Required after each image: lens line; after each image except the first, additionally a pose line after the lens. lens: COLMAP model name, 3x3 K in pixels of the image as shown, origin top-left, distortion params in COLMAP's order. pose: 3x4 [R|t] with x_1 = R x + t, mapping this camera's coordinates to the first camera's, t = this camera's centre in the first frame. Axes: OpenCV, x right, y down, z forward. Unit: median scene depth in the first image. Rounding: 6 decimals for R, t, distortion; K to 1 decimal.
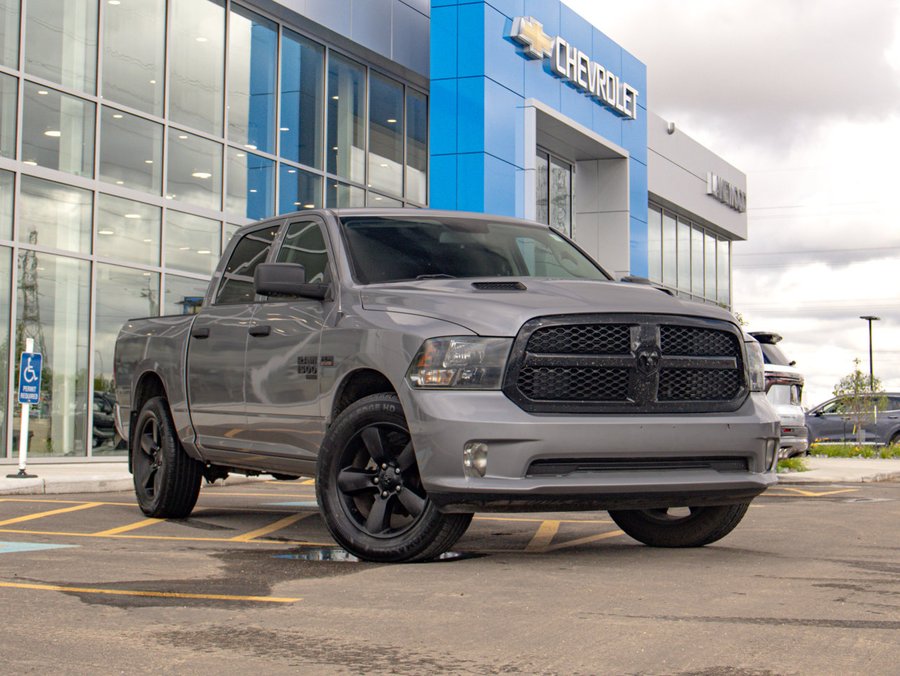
lens RADIAL K [[1760.2, 0, 451.6], [0, 1760.2, 331.7], [0, 0, 1]] dist [-0.259287, 0.000000]
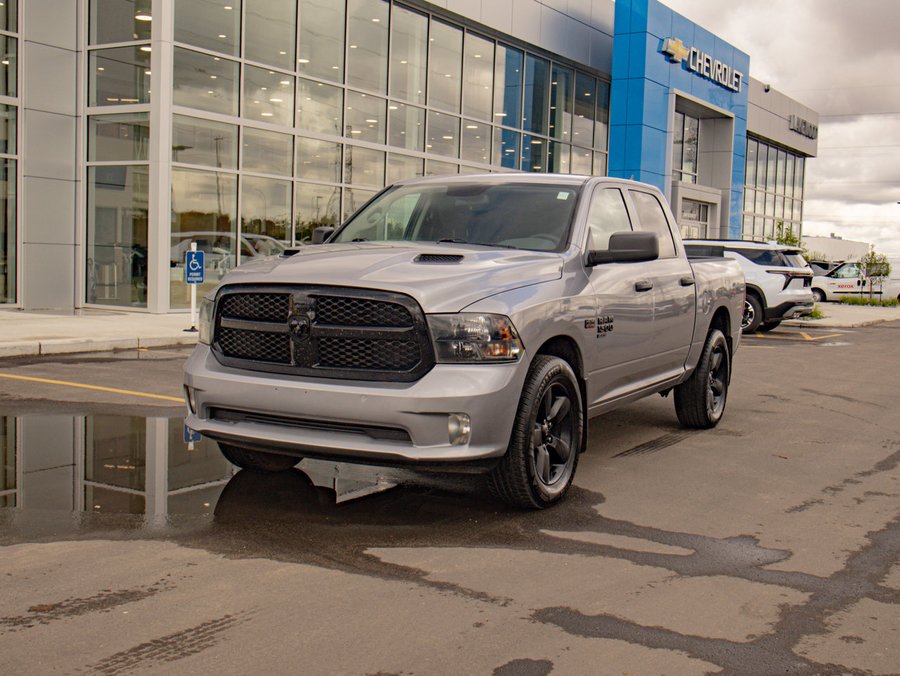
lens RADIAL K [[1160.3, 0, 458.3], [0, 1160.3, 337.2], [0, 0, 1]] dist [0.019247, 0.000000]
pose [[0.990469, 0.035687, -0.133035, -0.001120], [-0.019418, 0.992384, 0.121642, -0.027284], [0.136363, -0.117899, 0.983618, -0.127978]]
